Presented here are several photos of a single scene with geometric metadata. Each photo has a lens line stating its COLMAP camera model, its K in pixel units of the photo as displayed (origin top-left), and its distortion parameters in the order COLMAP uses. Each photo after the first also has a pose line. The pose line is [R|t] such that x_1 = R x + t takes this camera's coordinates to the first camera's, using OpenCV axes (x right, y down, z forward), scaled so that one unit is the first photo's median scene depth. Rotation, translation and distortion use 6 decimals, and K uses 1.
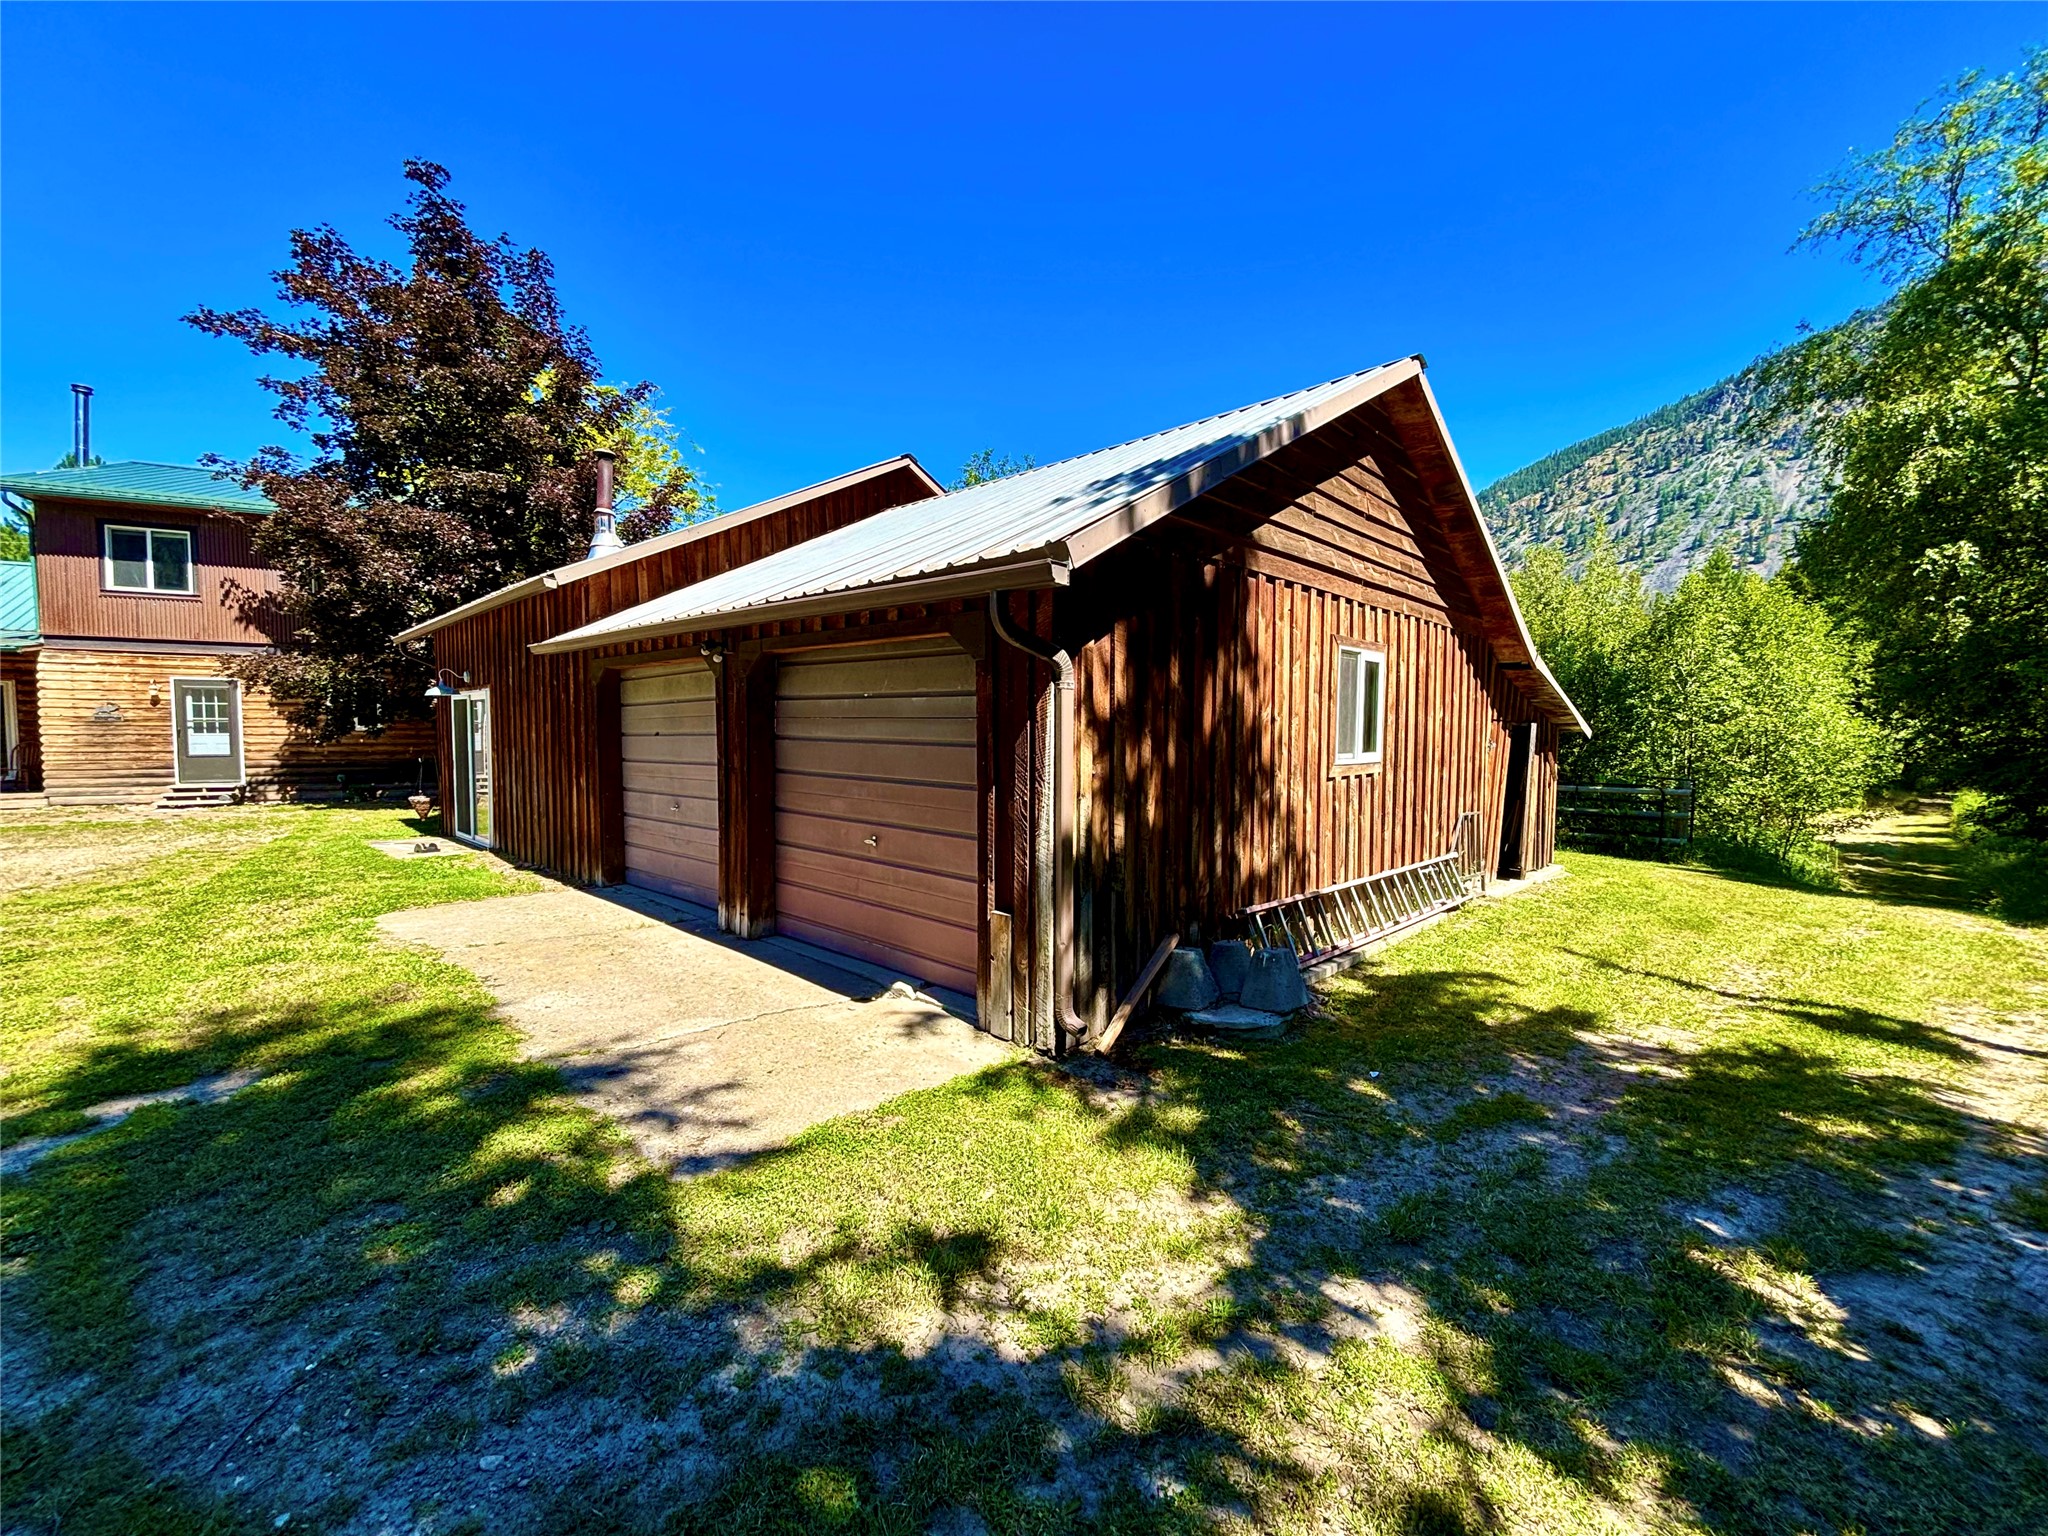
lens RADIAL K [[816.6, 0, 1040.2], [0, 816.6, 772.8], [0, 0, 1]] dist [0.000588, -0.001575]
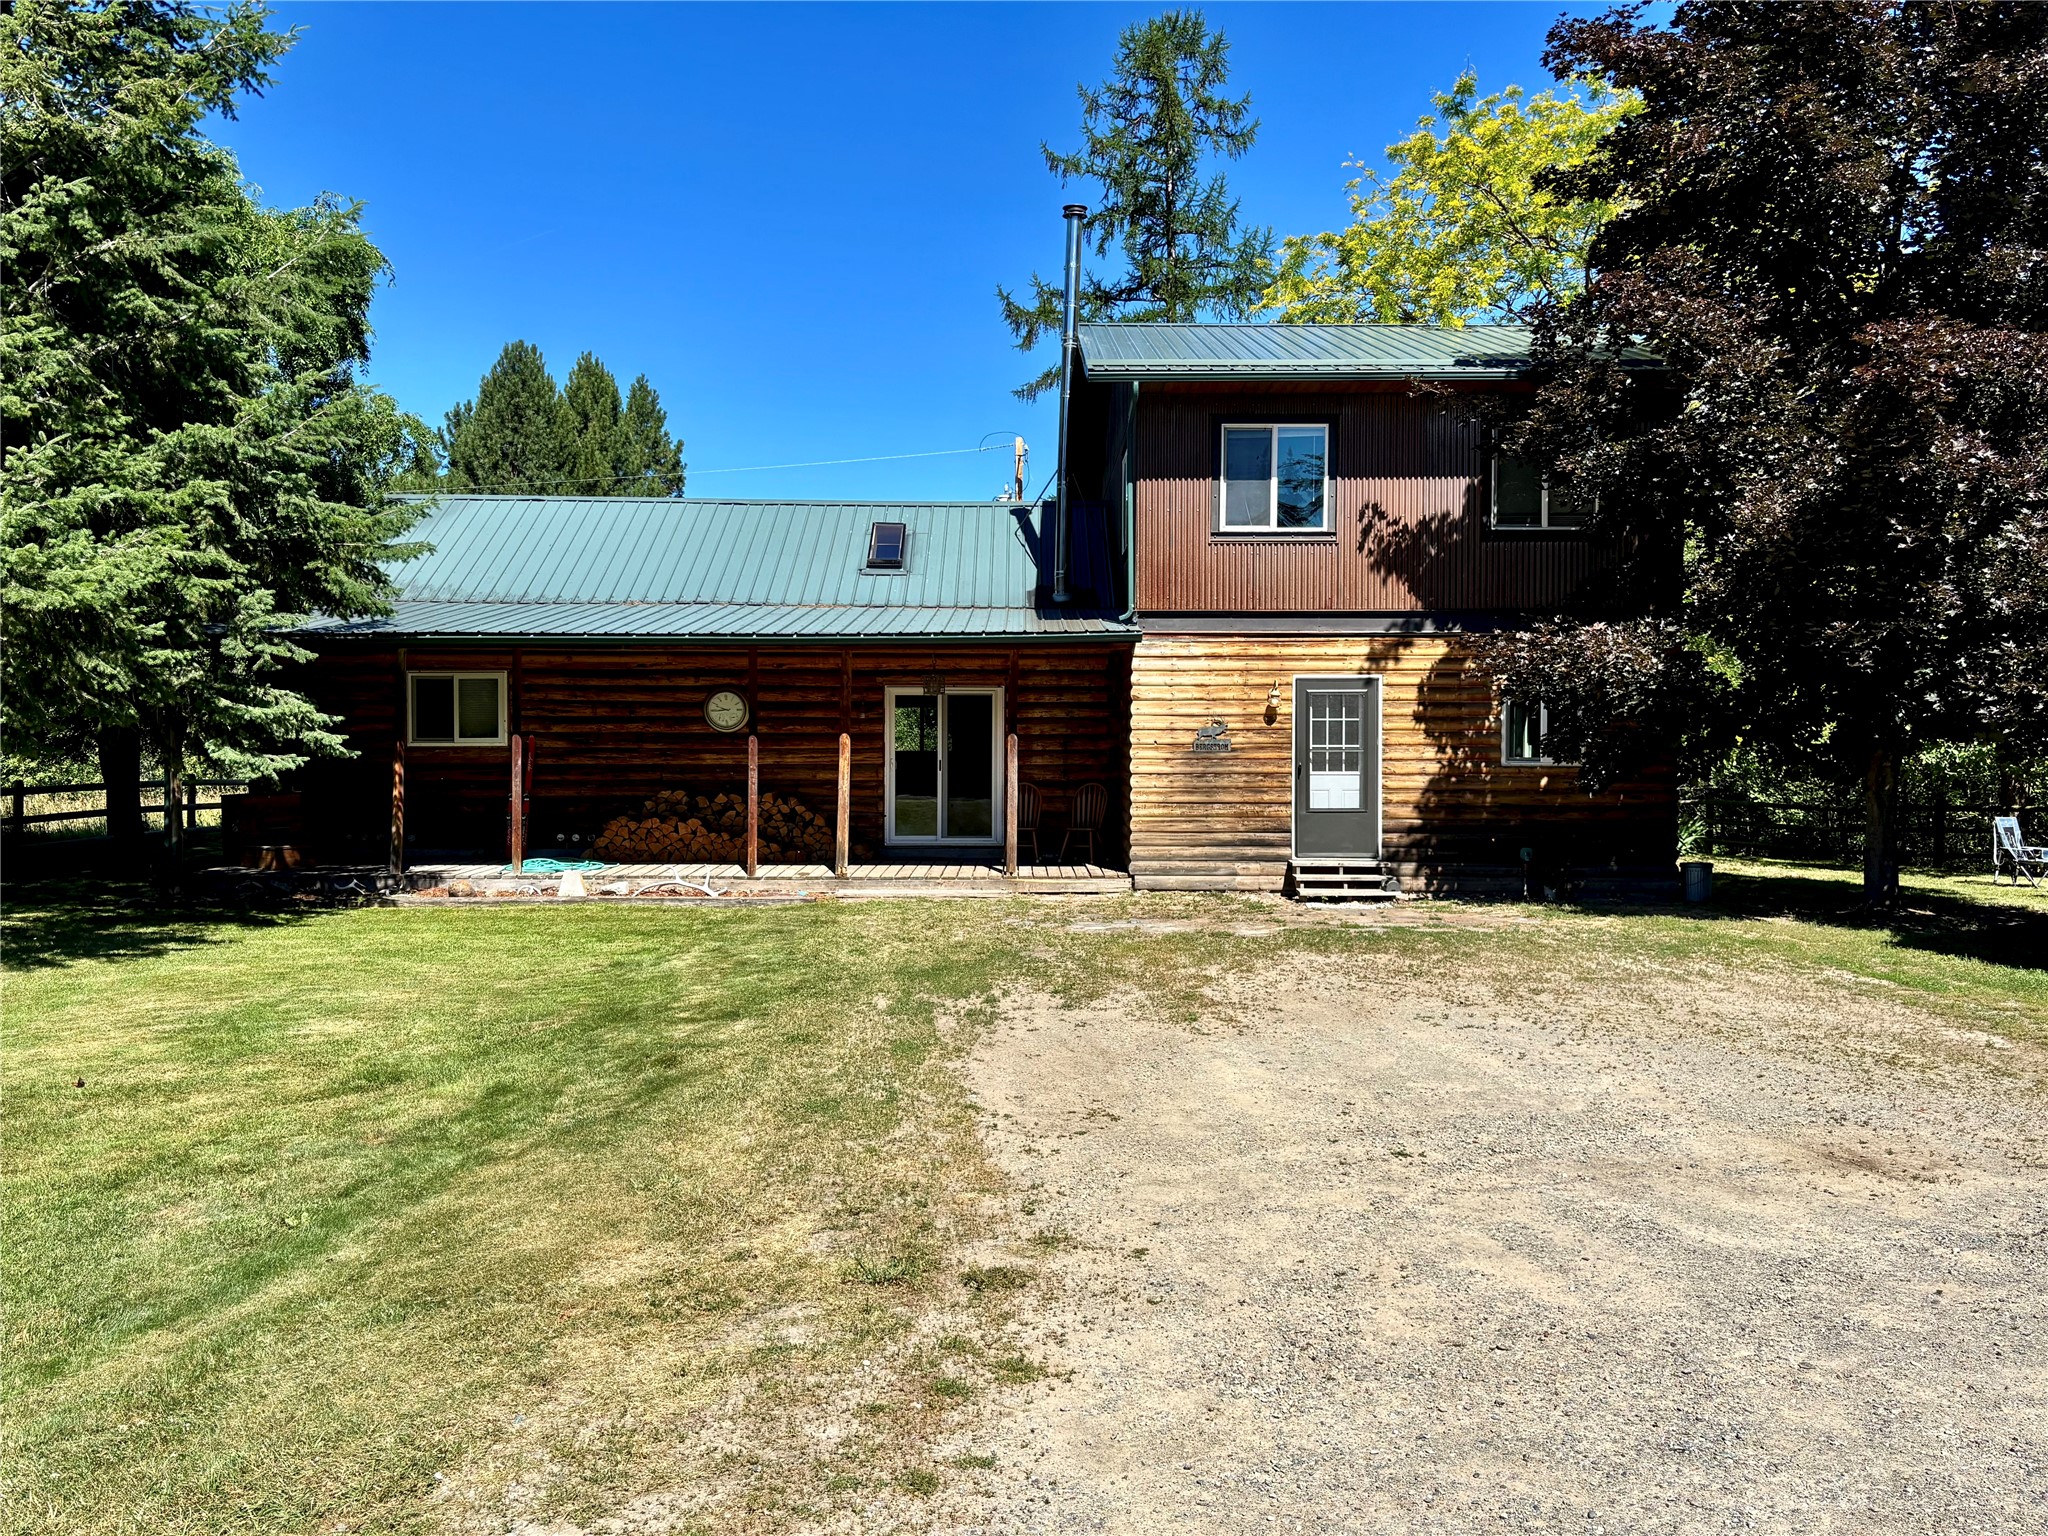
lens RADIAL K [[1653.4, 0, 1019.9], [0, 1653.4, 777.7], [0, 0, 1]] dist [0.024573, -0.037842]
pose [[0.894238, 0.006012, -0.447552, -0.692973], [-0.023128, 0.999195, -0.032789, -0.000965], [0.446994, 0.039672, 0.893657, -0.137064]]
